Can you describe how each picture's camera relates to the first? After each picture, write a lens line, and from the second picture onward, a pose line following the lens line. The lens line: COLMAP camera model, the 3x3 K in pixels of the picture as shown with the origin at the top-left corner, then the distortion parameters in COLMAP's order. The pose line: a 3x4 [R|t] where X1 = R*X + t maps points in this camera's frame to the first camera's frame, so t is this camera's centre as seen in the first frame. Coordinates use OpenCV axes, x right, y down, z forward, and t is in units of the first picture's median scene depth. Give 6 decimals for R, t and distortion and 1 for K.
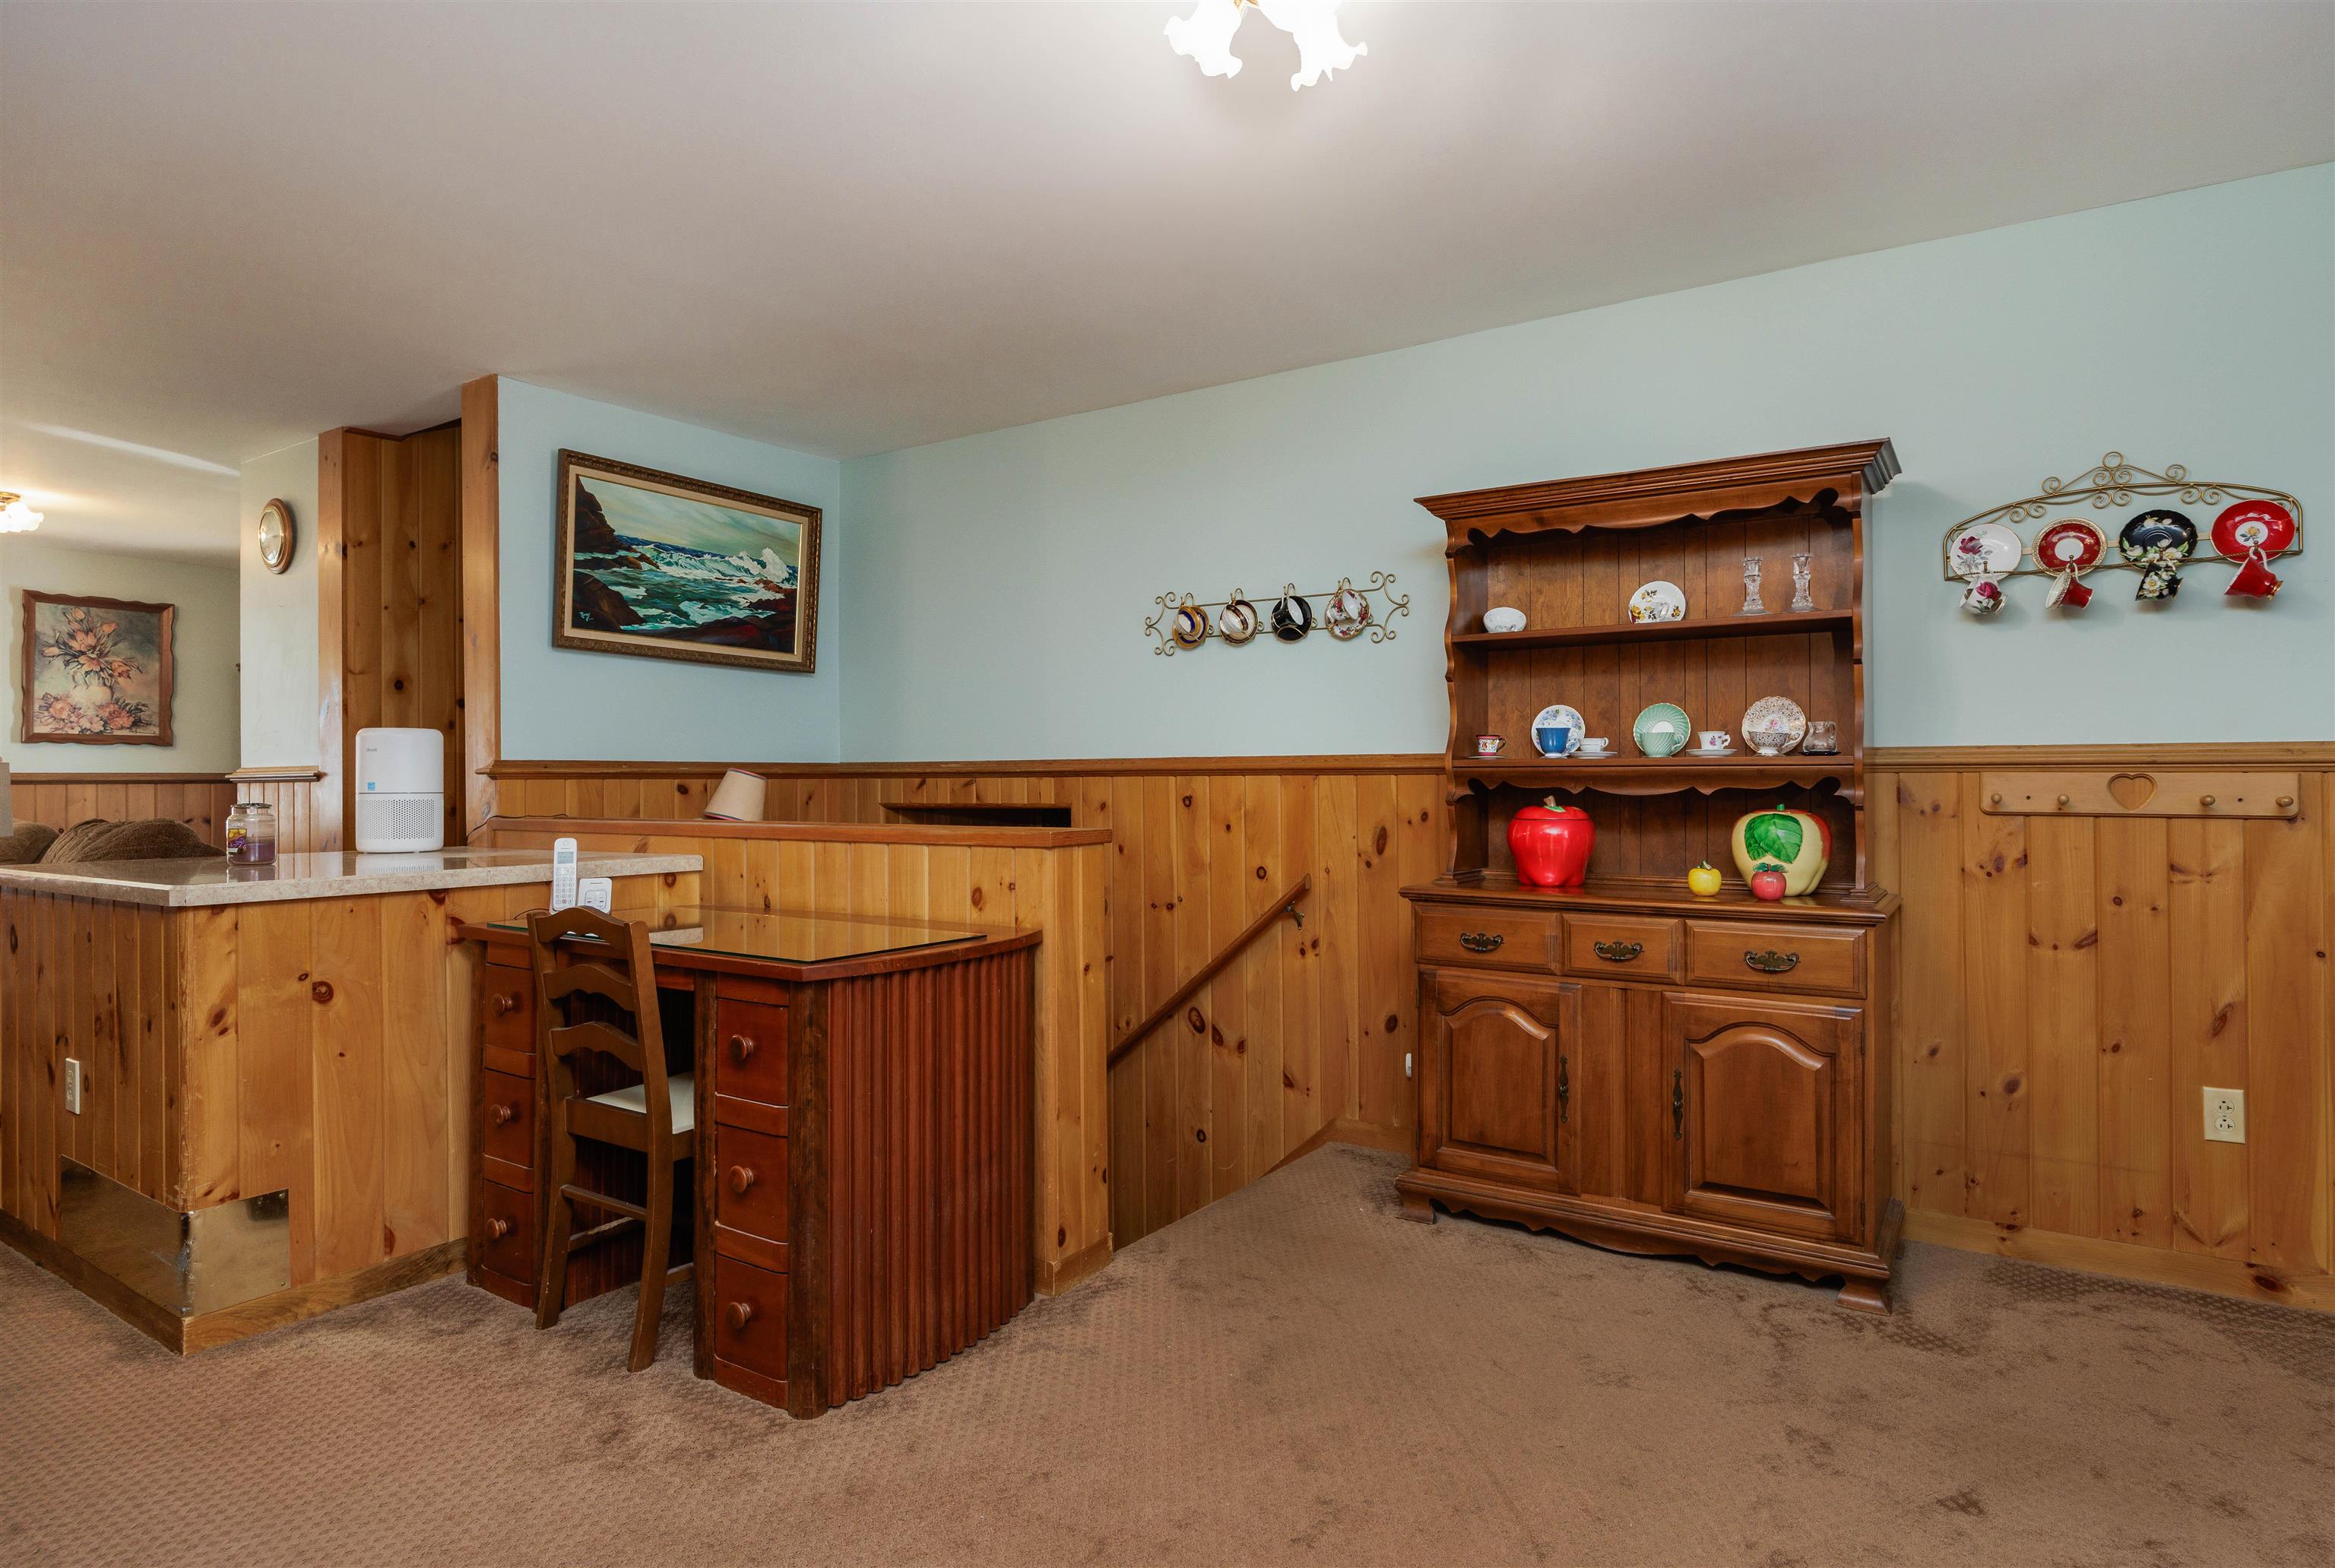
lens RADIAL K [[1146.9, 0, 1118.1], [0, 1146.9, 766.6], [0, 0, 1]] dist [-0.014899, 0.000736]
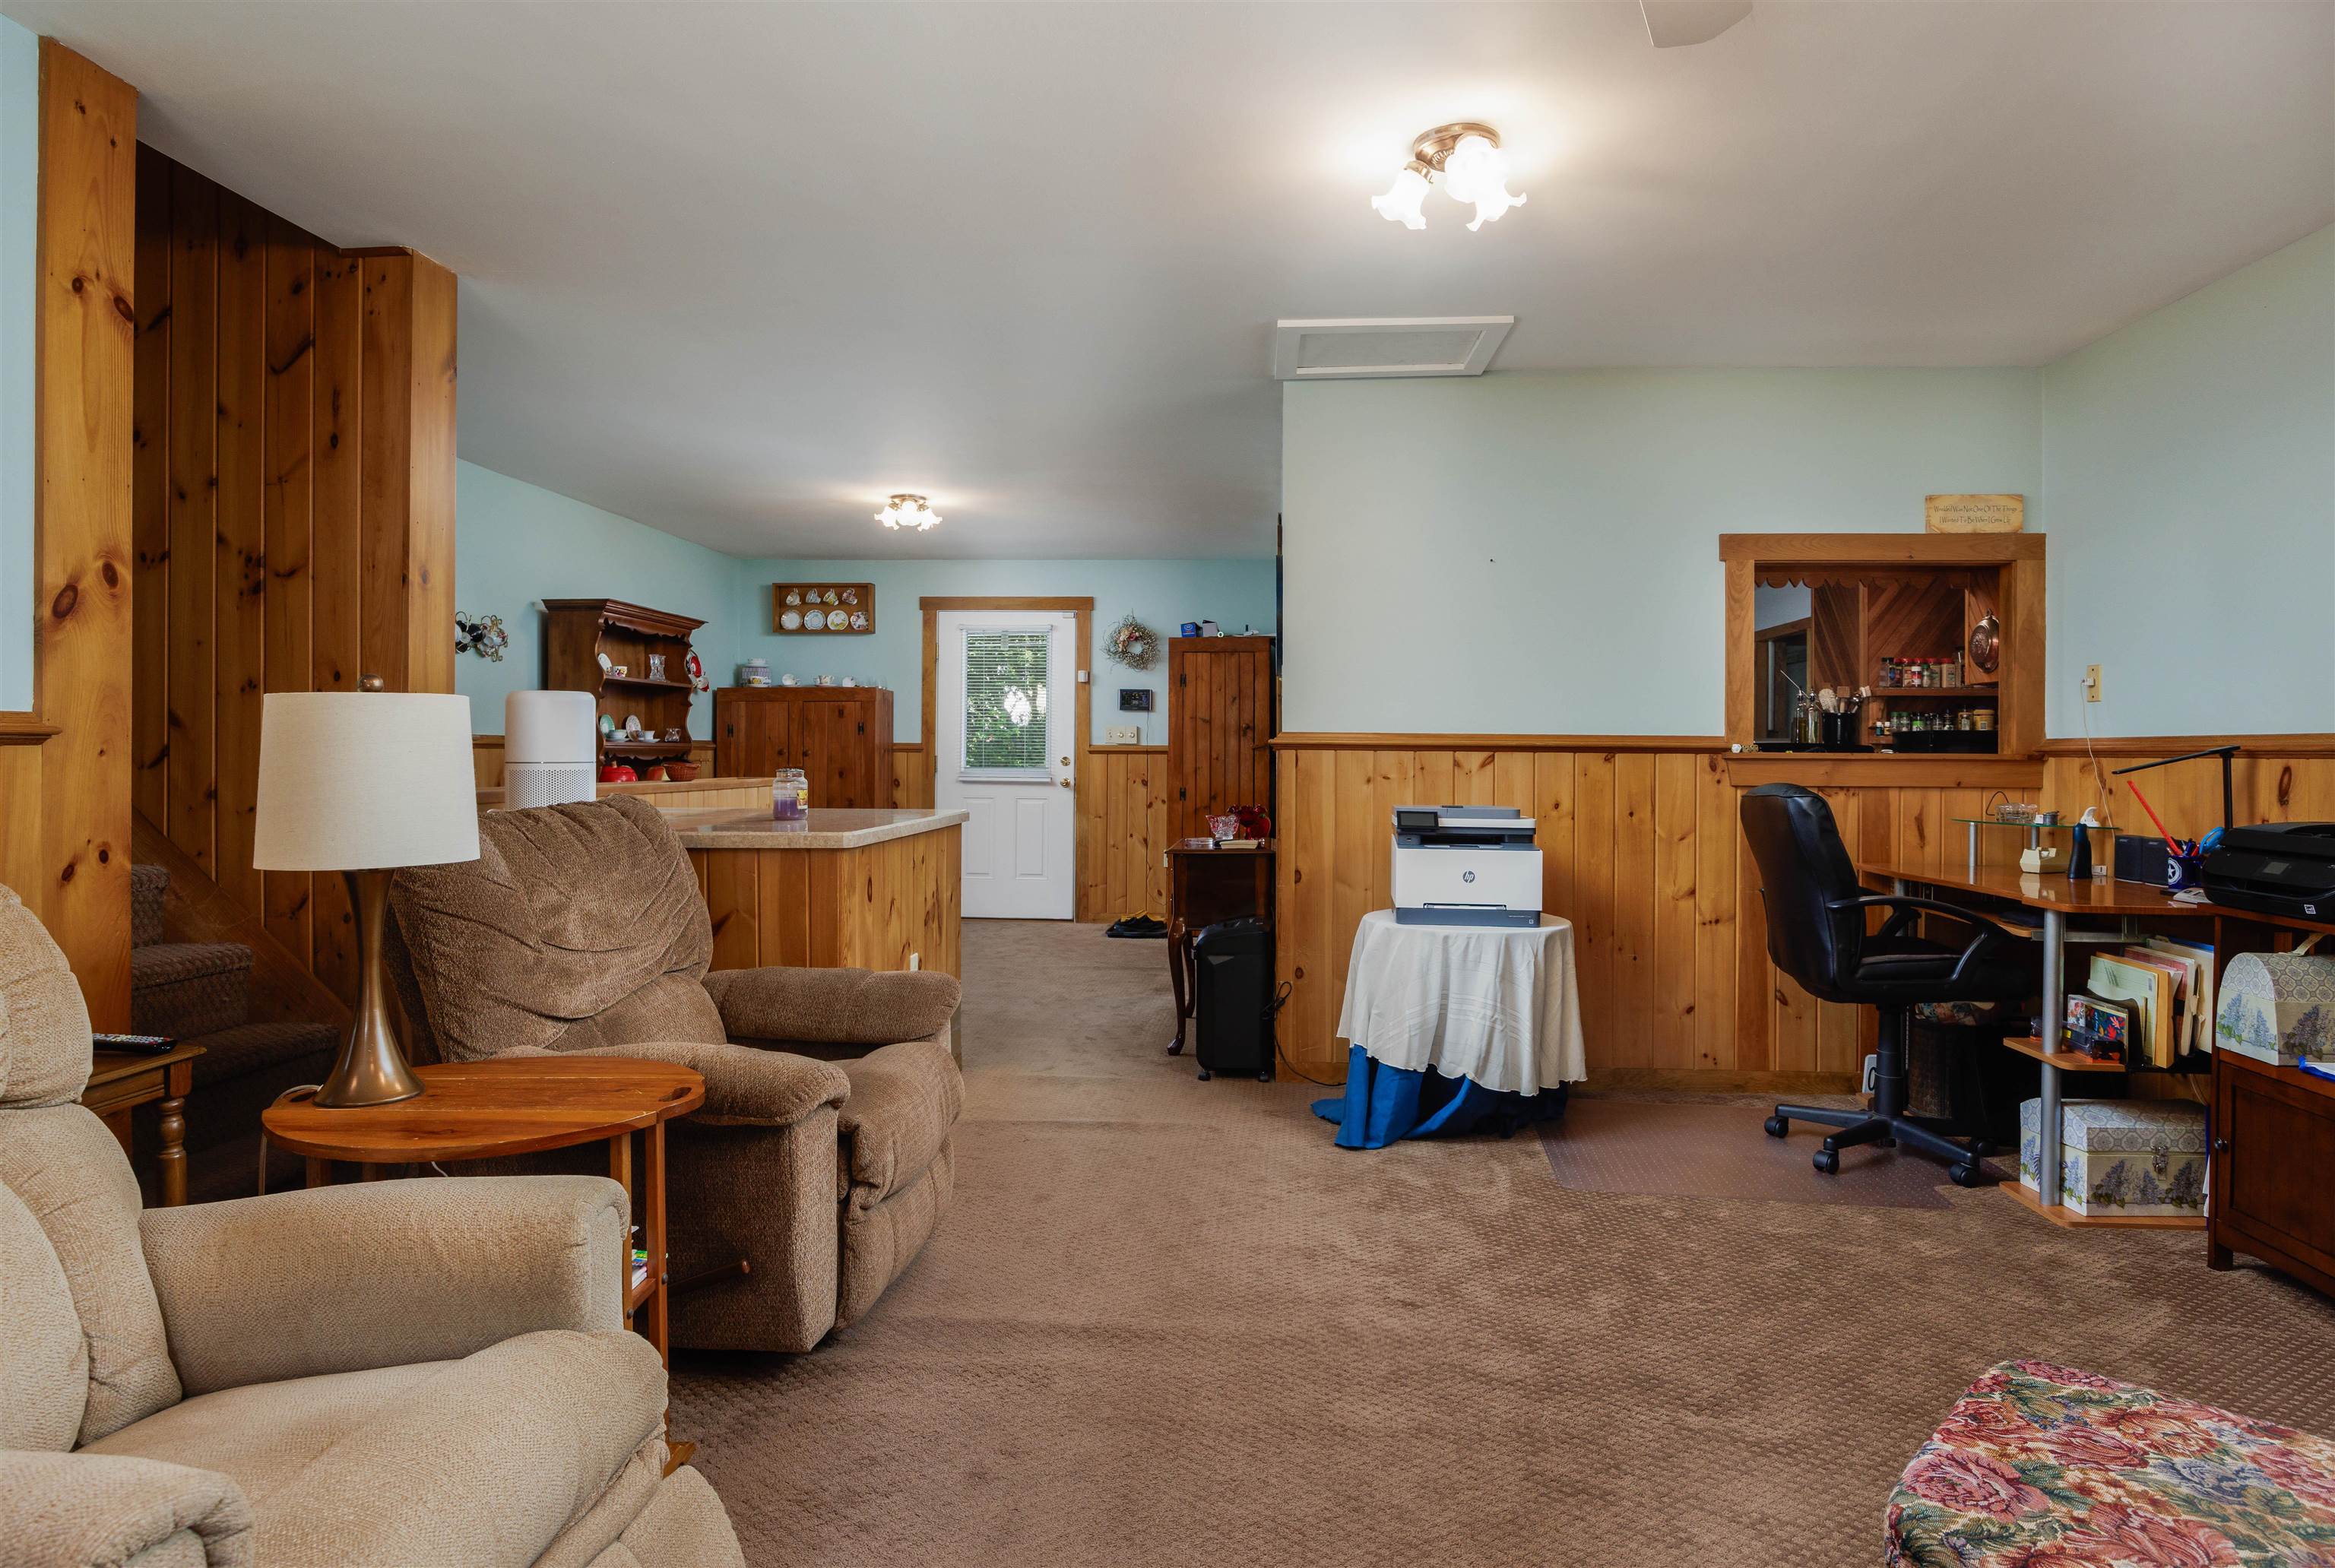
lens RADIAL K [[1308.9, 0, 1171.3], [0, 1308.9, 765.9], [0, 0, 1]] dist [-0.000554, -0.003117]
pose [[-0.457260, -0.006393, 0.889310, -2.160404], [-0.013484, 0.999909, 0.000256, 0.023217], [-0.889231, -0.011874, -0.457304, 1.230251]]
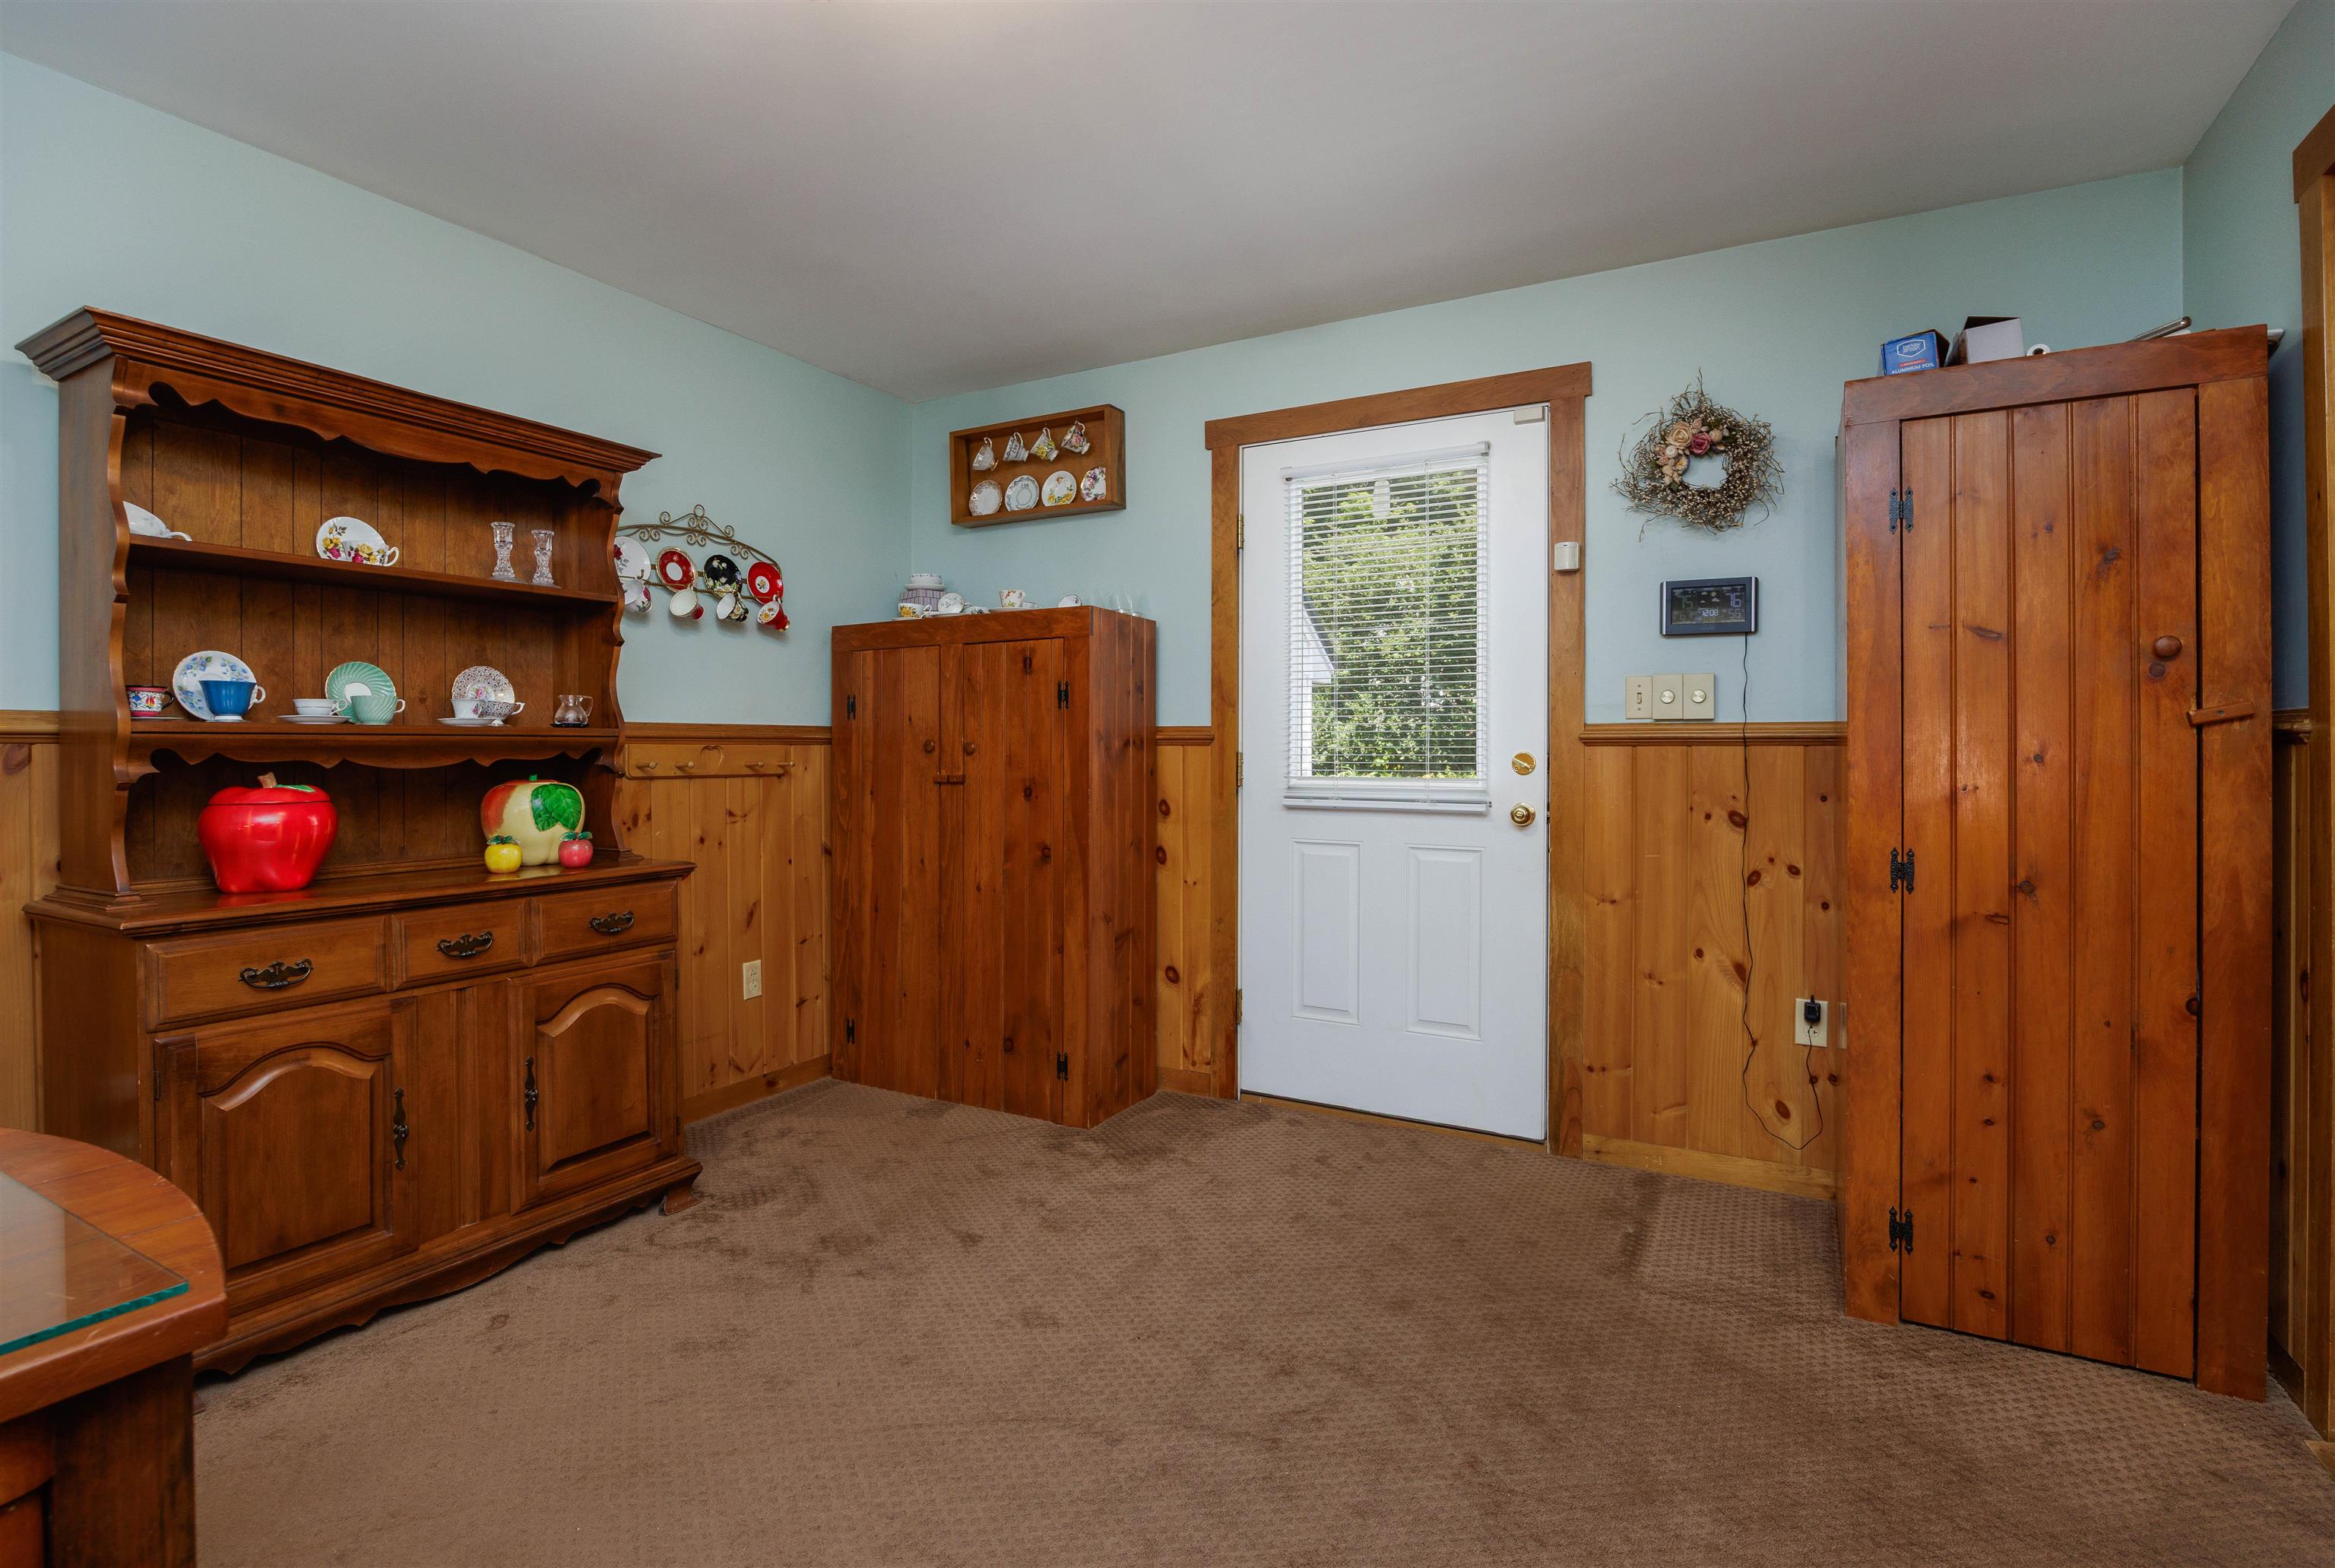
lens RADIAL K [[1087.6, 0, 1170.0], [0, 1087.6, 741.8], [0, 0, 1]] dist [-0.020558, -0.000352]
pose [[-0.062635, 0.006762, 0.998014, -0.388960], [-0.007945, 0.999942, -0.007273, 0.006056], [-0.998005, -0.008385, -0.062578, 0.473147]]
